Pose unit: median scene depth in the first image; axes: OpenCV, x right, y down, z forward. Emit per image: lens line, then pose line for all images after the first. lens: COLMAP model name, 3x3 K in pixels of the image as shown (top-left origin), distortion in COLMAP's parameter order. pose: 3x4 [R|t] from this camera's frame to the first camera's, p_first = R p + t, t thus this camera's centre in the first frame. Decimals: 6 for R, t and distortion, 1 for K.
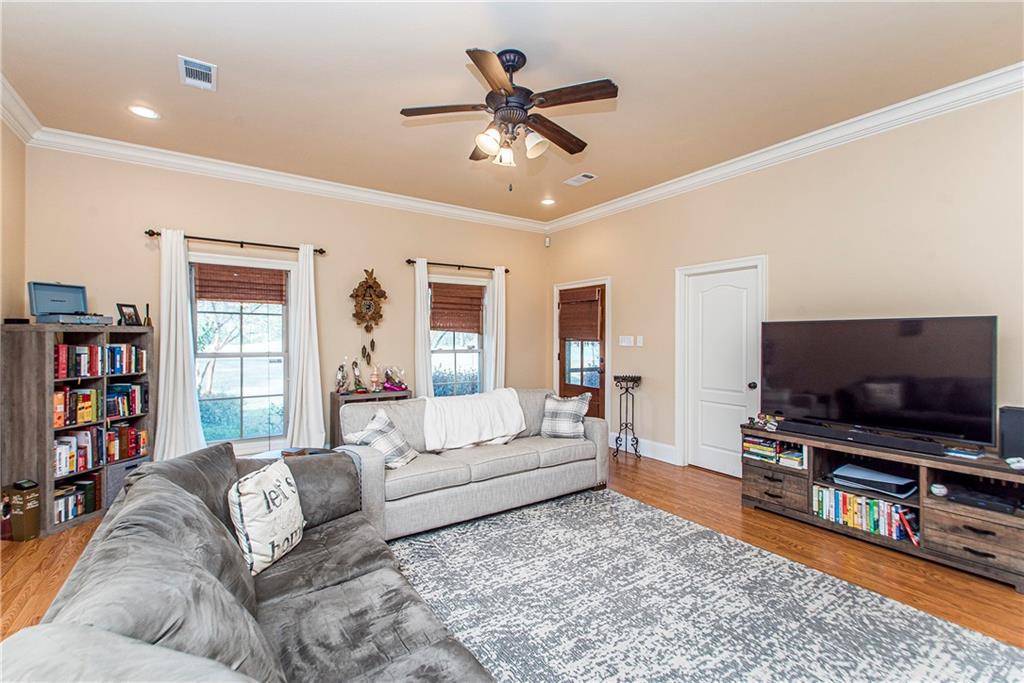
lens RADIAL K [[444.4, 0, 506.4], [0, 444.4, 337.1], [0, 0, 1]] dist [0.016353, -0.006422]
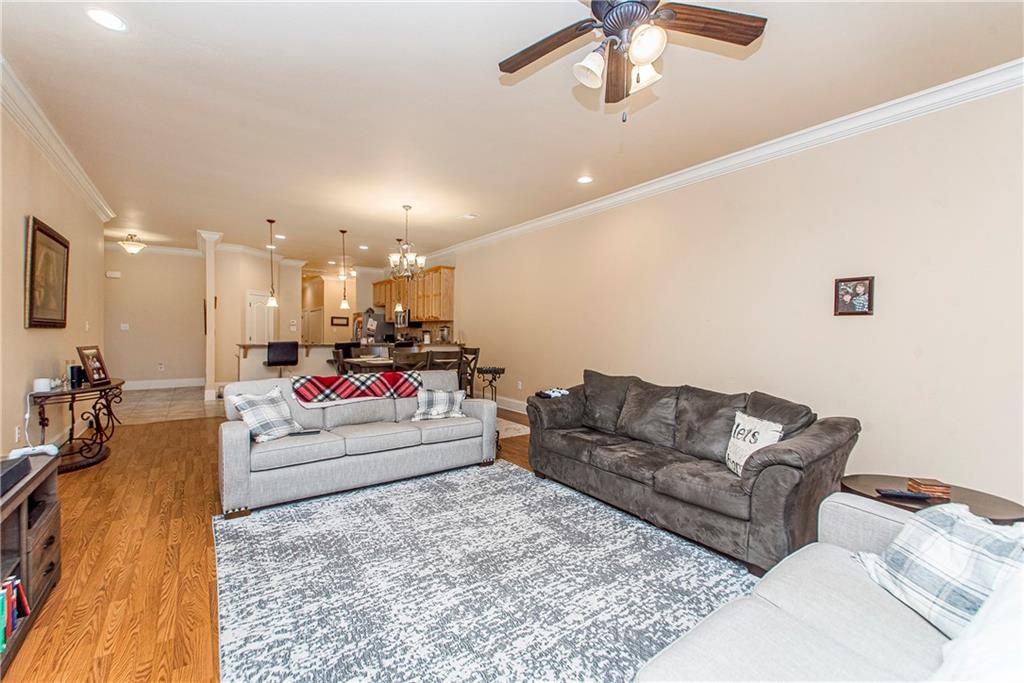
lens RADIAL K [[424.8, 0, 501.8], [0, 424.8, 346.9], [0, 0, 1]] dist [0.017748, -0.001040]
pose [[-0.999403, -0.015016, -0.031109, 0.188820], [-0.016111, 0.999249, 0.035253, 0.021144], [0.030557, 0.035733, -0.998894, 1.393775]]
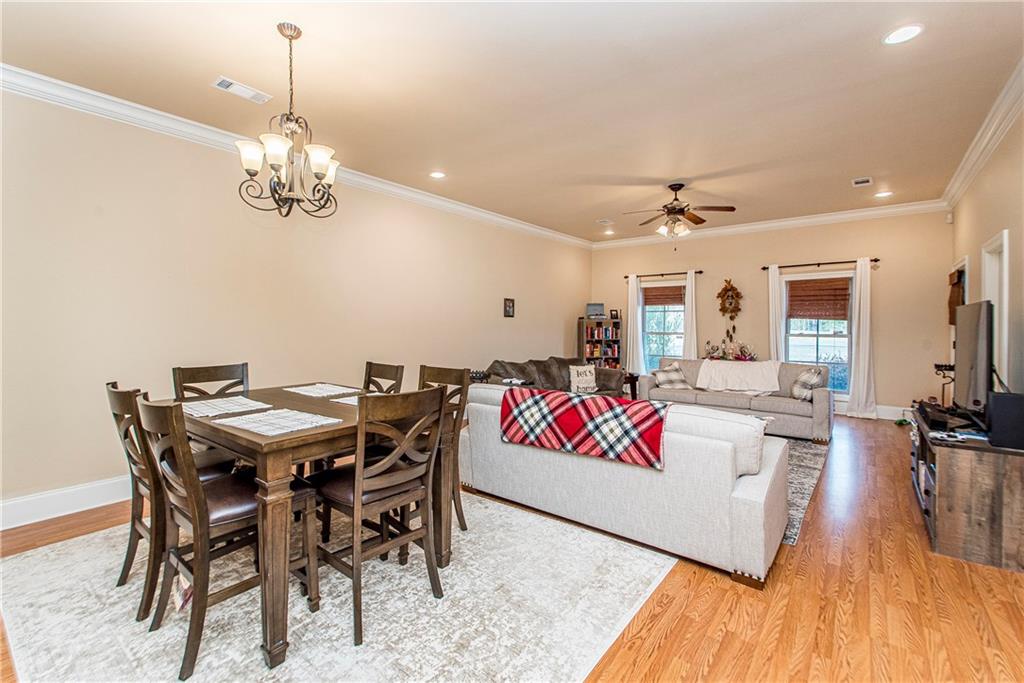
lens RADIAL K [[444.4, 0, 519.8], [0, 444.4, 326.0], [0, 0, 1]] dist [0.016353, -0.006422]
pose [[0.317676, 0.001697, -0.948198, 1.376589], [0.000575, 0.999998, 0.001983, 0.007132], [0.948199, -0.001175, 0.317674, -0.244072]]
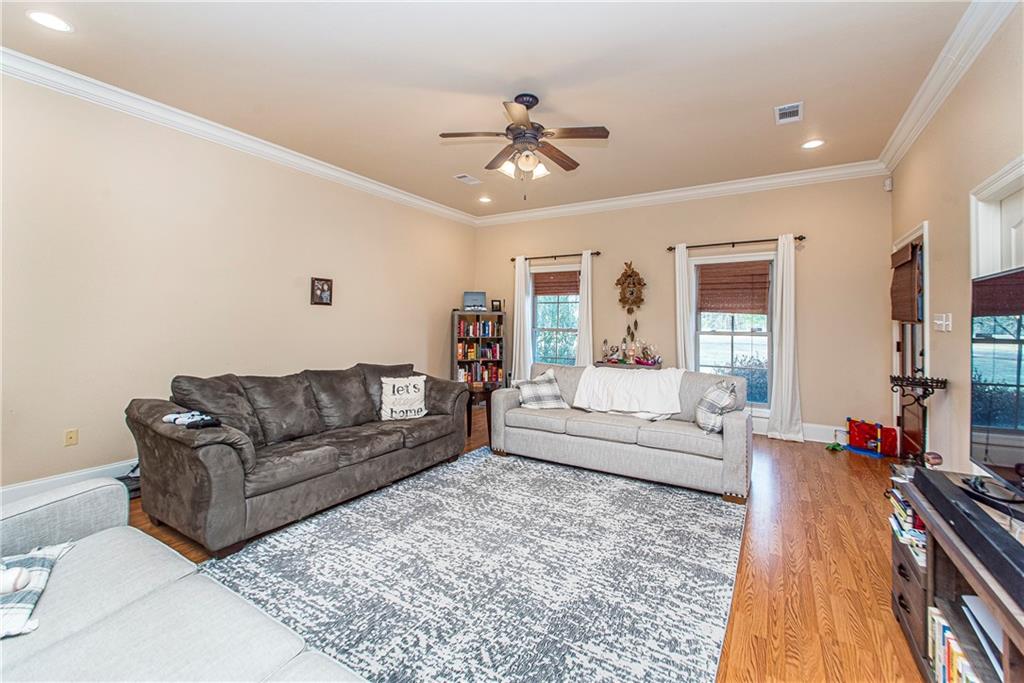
lens RADIAL K [[424.8, 0, 529.5], [0, 424.8, 312.3], [0, 0, 1]] dist [0.017748, -0.001040]
pose [[0.441482, -0.019827, -0.897051, 0.908590], [-0.008542, 0.999618, -0.026298, 0.025551], [0.897230, 0.019273, 0.441143, 0.385685]]
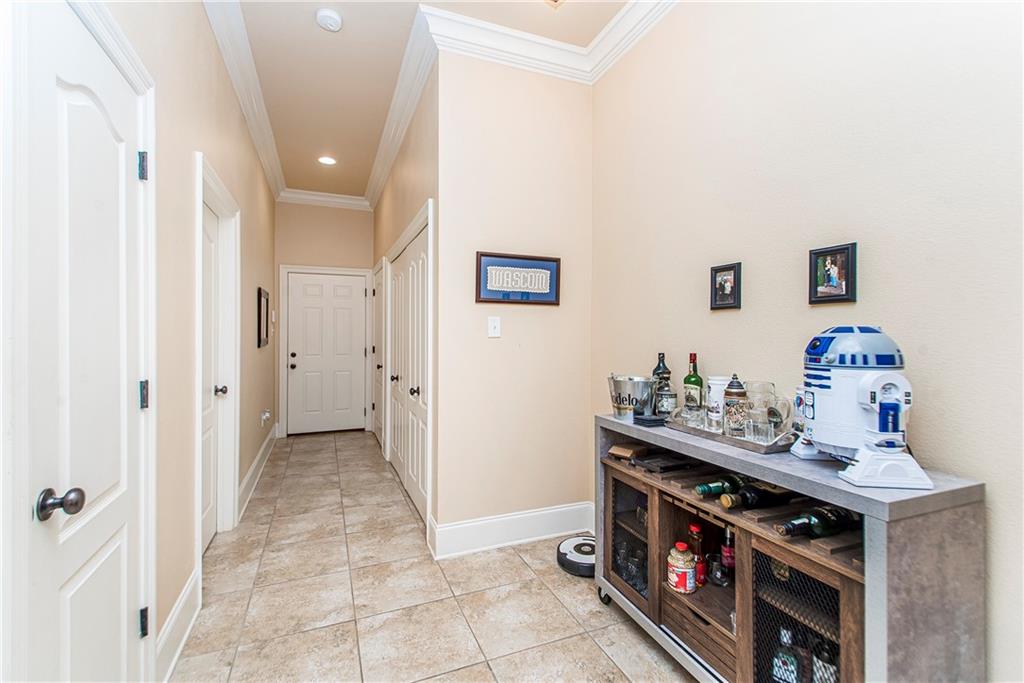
lens RADIAL K [[444.4, 0, 506.3], [0, 444.4, 333.6], [0, 0, 1]] dist [0.016353, -0.006422]
pose [[-0.980296, -0.004213, 0.197487, 1.540048], [-0.002942, 0.999973, 0.006730, 0.037539], [-0.197510, 0.006016, -0.980282, -2.113890]]
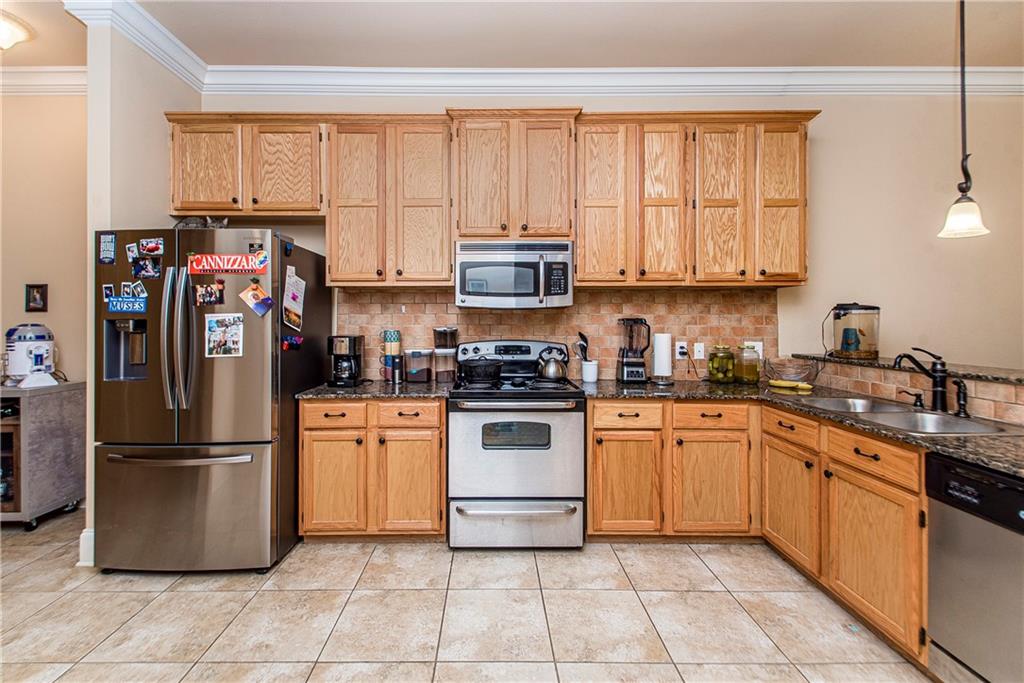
lens RADIAL K [[444.4, 0, 482.7], [0, 444.4, 322.3], [0, 0, 1]] dist [0.016353, -0.006422]
pose [[-0.558745, 0.000239, -0.829339, 1.562056], [-0.002295, 0.999996, 0.001835, 0.026870], [0.829336, 0.002928, -0.558742, -1.320215]]
